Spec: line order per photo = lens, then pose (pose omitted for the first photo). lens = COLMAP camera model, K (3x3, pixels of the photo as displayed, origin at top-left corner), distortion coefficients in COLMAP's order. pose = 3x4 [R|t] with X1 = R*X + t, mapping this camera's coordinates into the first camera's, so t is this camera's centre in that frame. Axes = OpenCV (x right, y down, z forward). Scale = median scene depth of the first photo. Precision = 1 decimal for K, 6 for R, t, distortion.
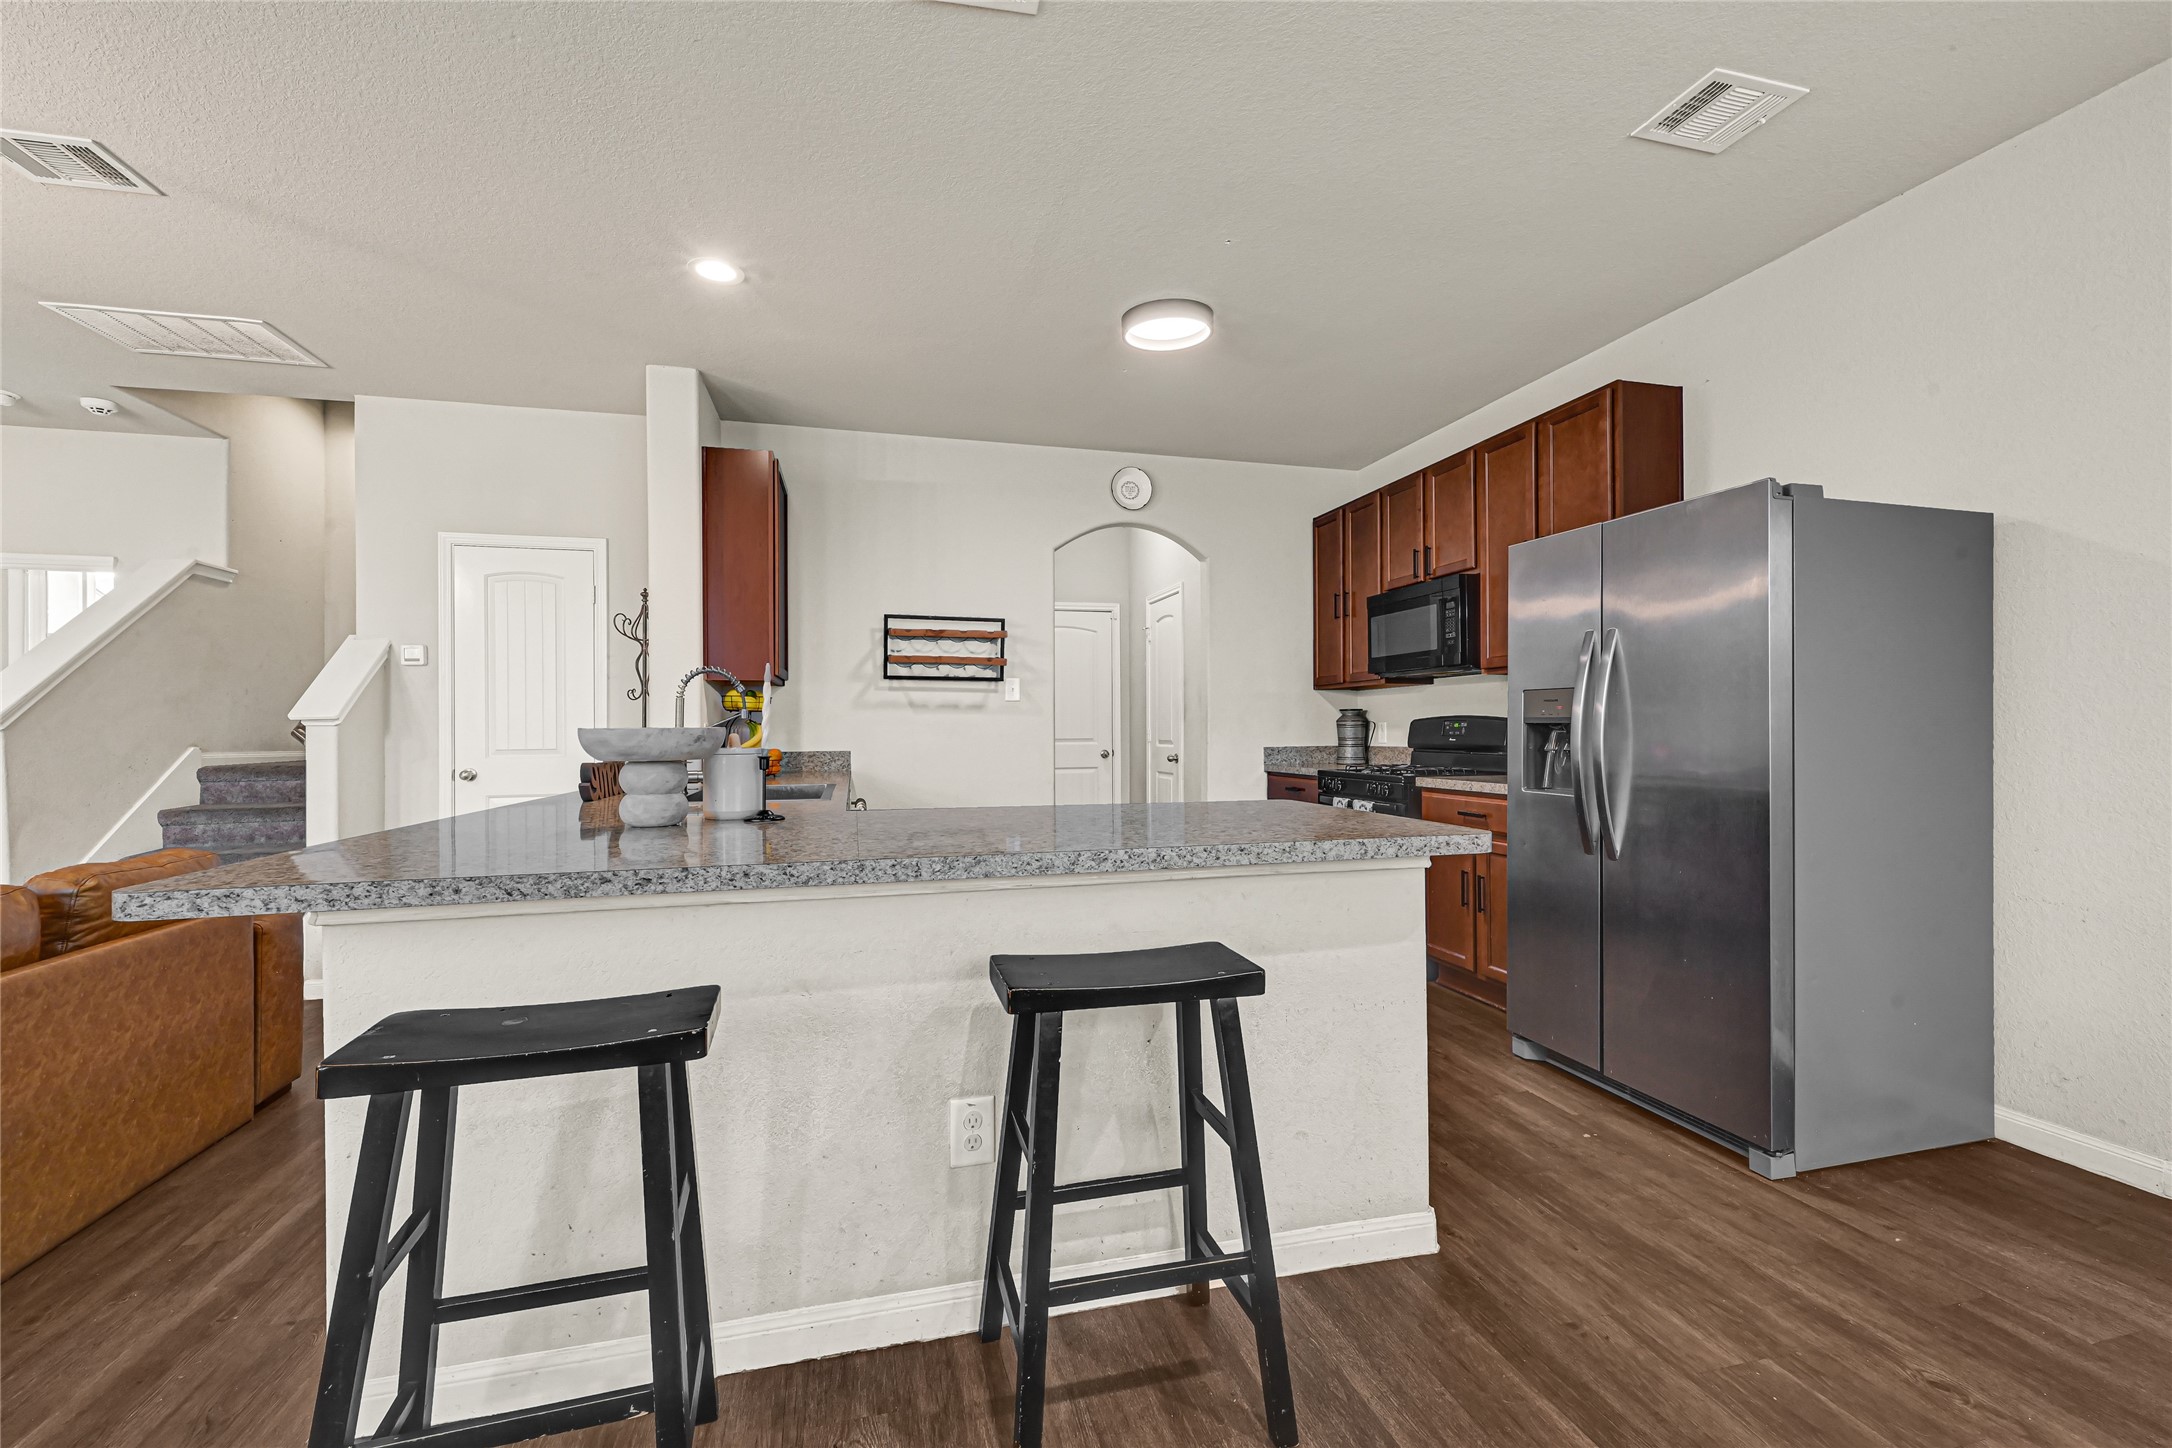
lens RADIAL K [[887.0, 0, 1080.9], [0, 887.0, 725.4], [0, 0, 1]] dist [-0.000013, -0.000058]
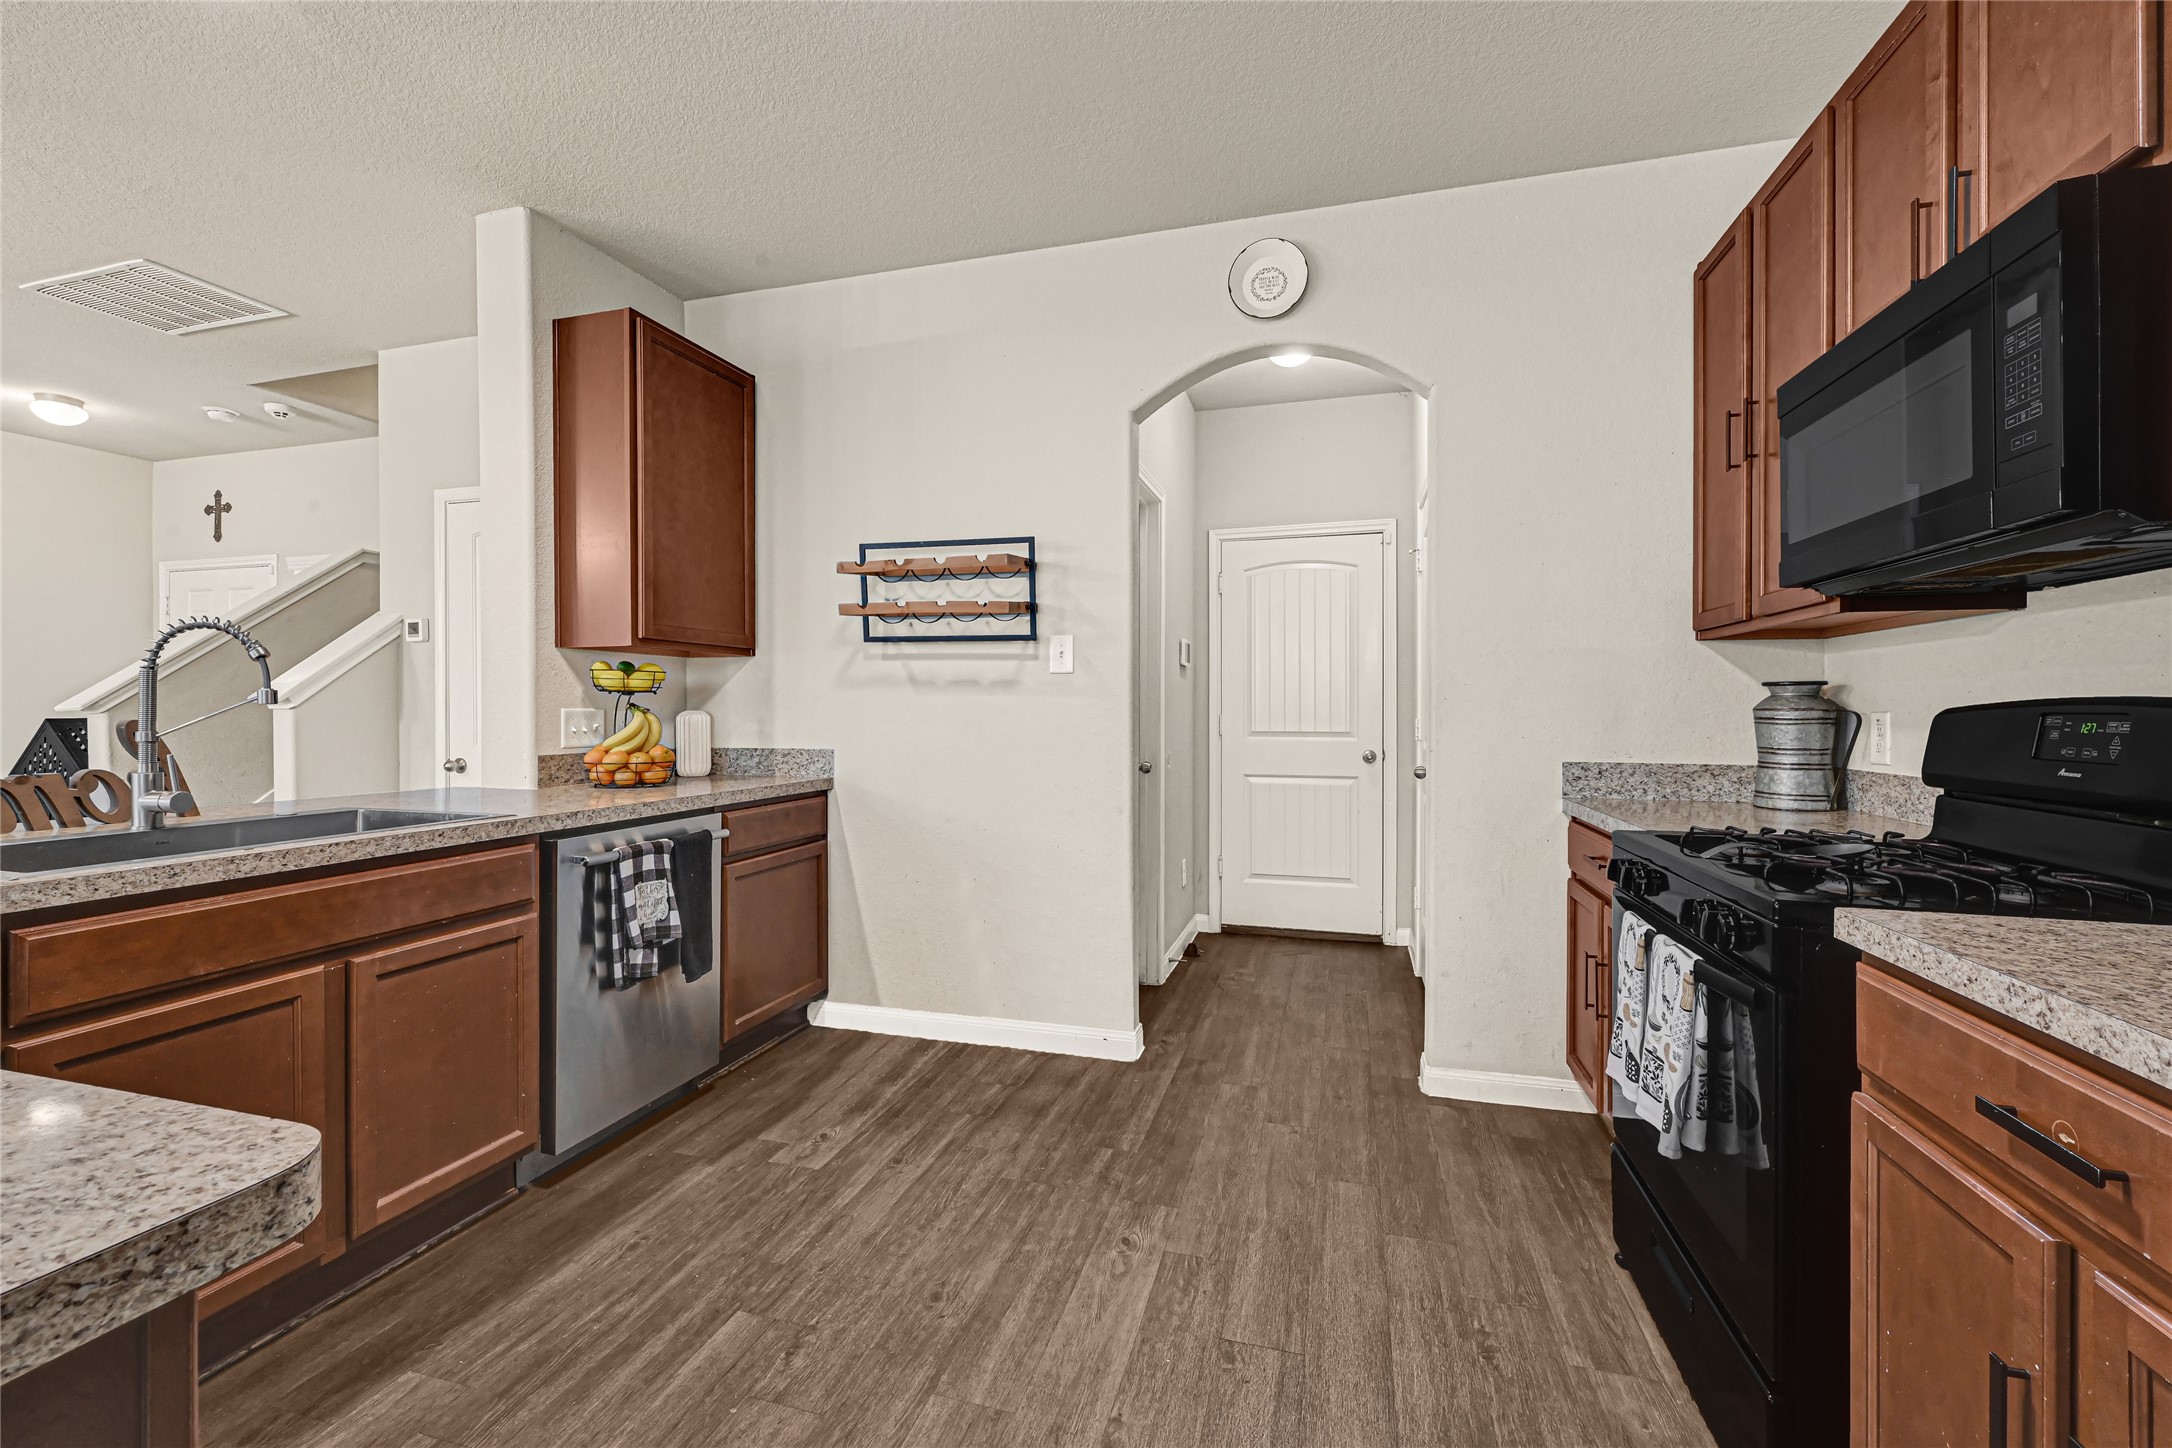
lens RADIAL K [[887.0, 0, 1091.4], [0, 887.0, 710.8], [0, 0, 1]] dist [-0.000013, -0.000058]
pose [[0.861126, 0.007222, -0.508340, 0.253827], [-0.004820, 0.999970, 0.006040, -0.005822], [0.508368, -0.002751, 0.861135, 0.502519]]
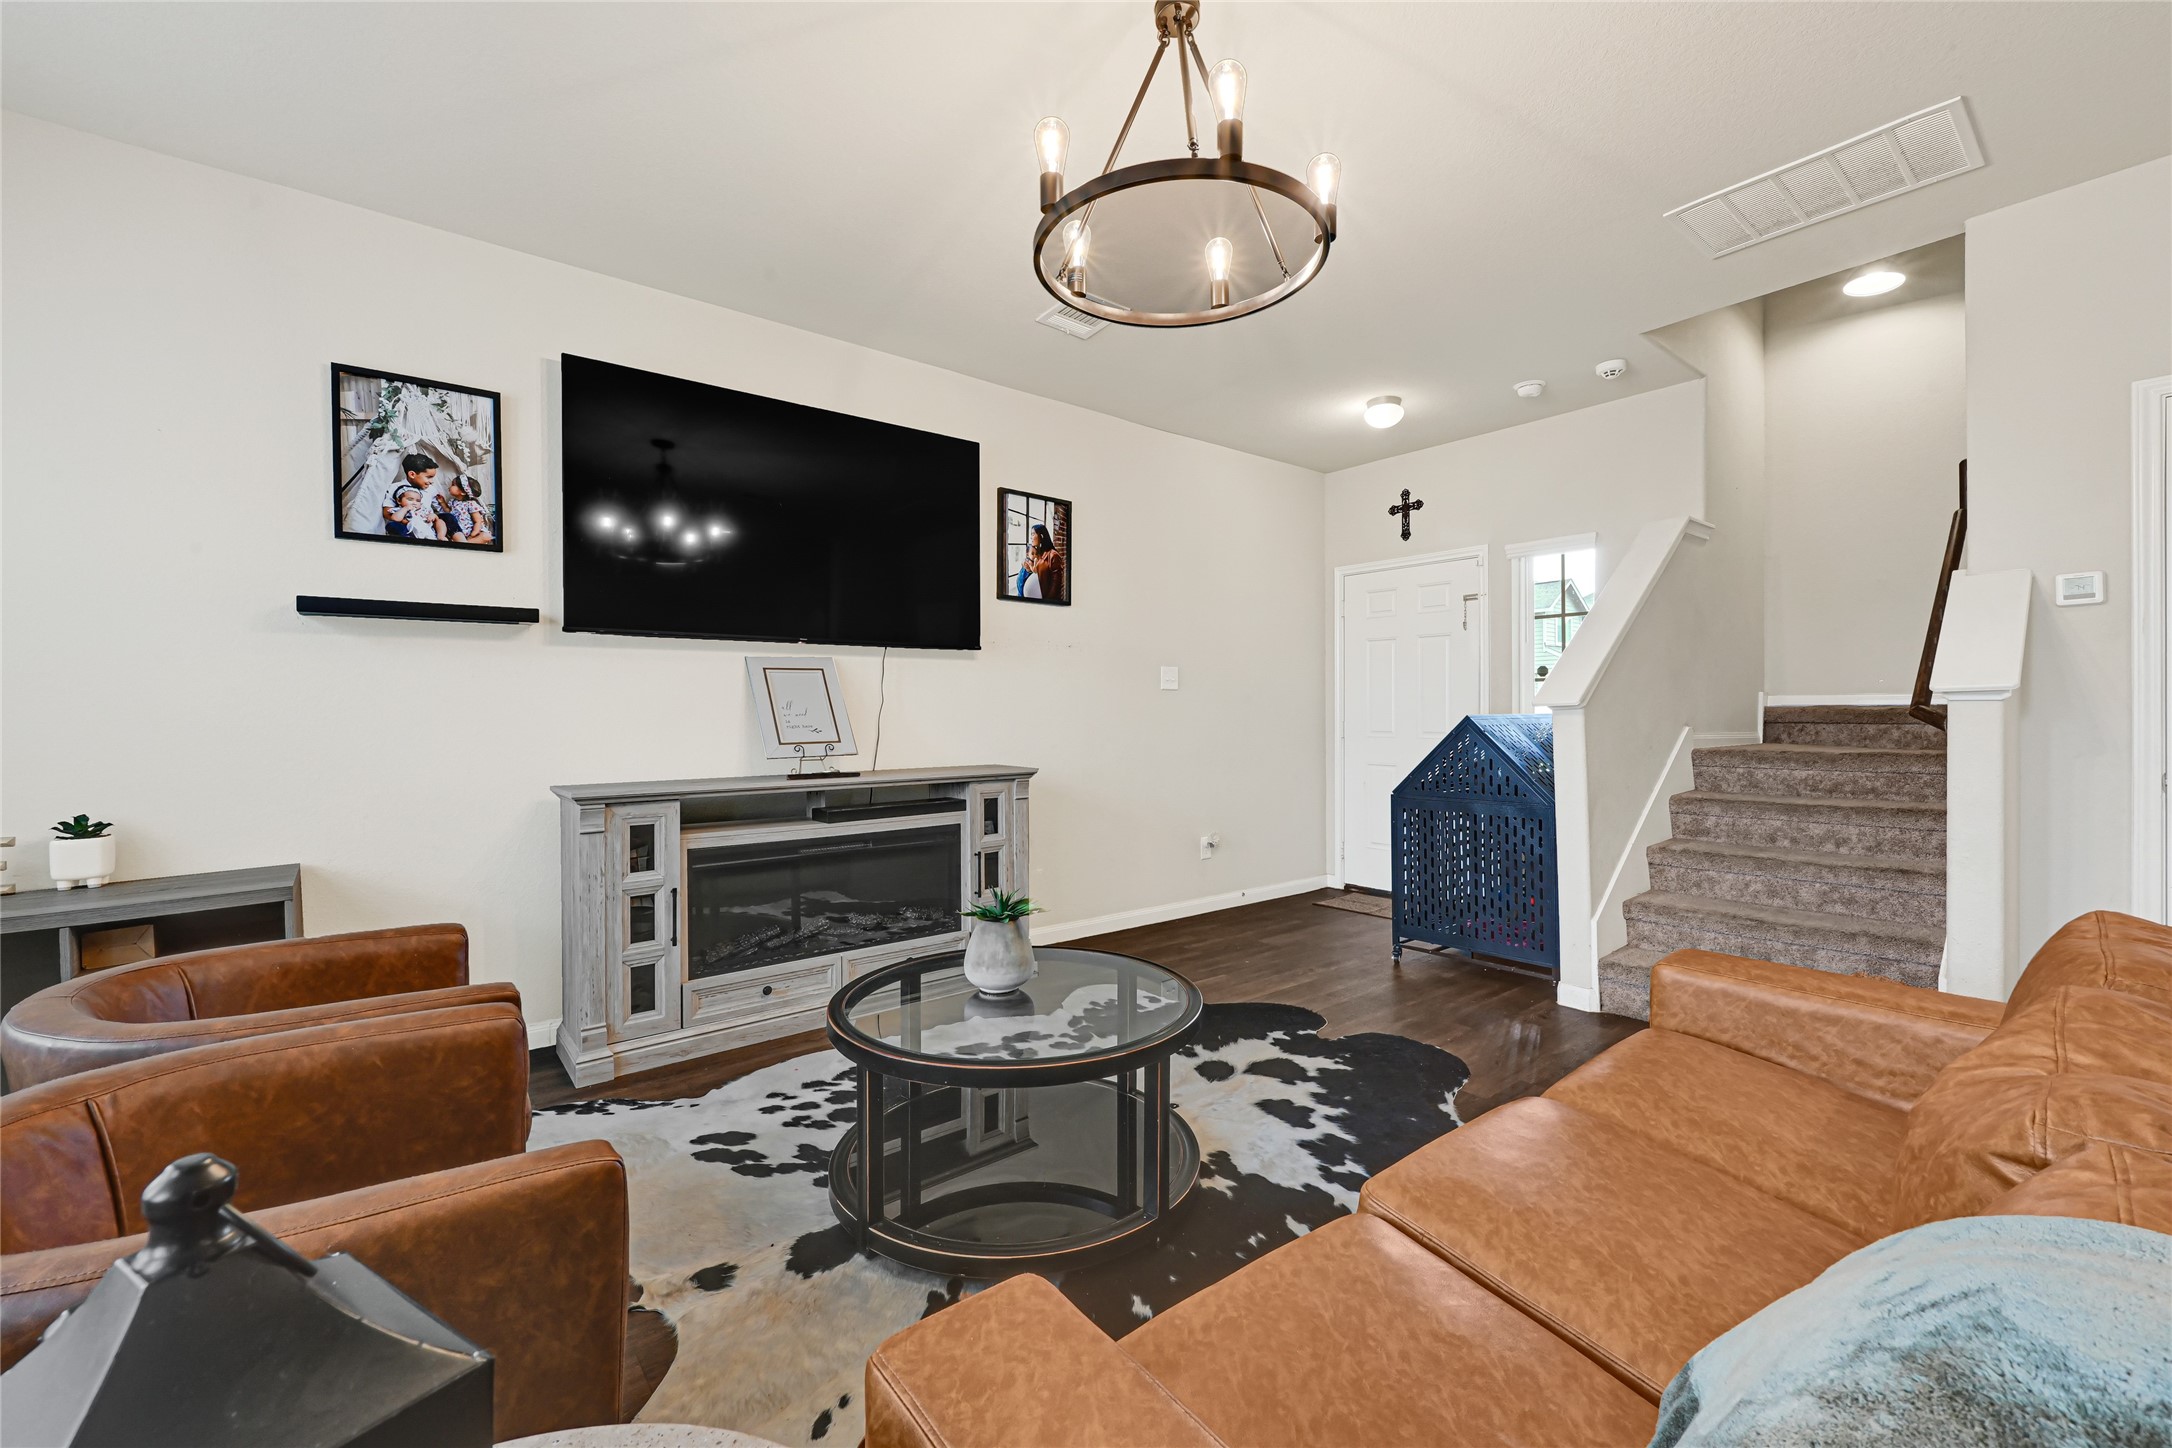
lens RADIAL K [[887.0, 0, 1092.5], [0, 887.0, 720.9], [0, 0, 1]] dist [-0.000013, -0.000058]
pose [[0.409810, 0.011769, -0.912095, -0.402119], [0.003583, 0.999888, 0.014512, 0.003612], [0.912164, -0.009215, 0.409722, 0.082067]]
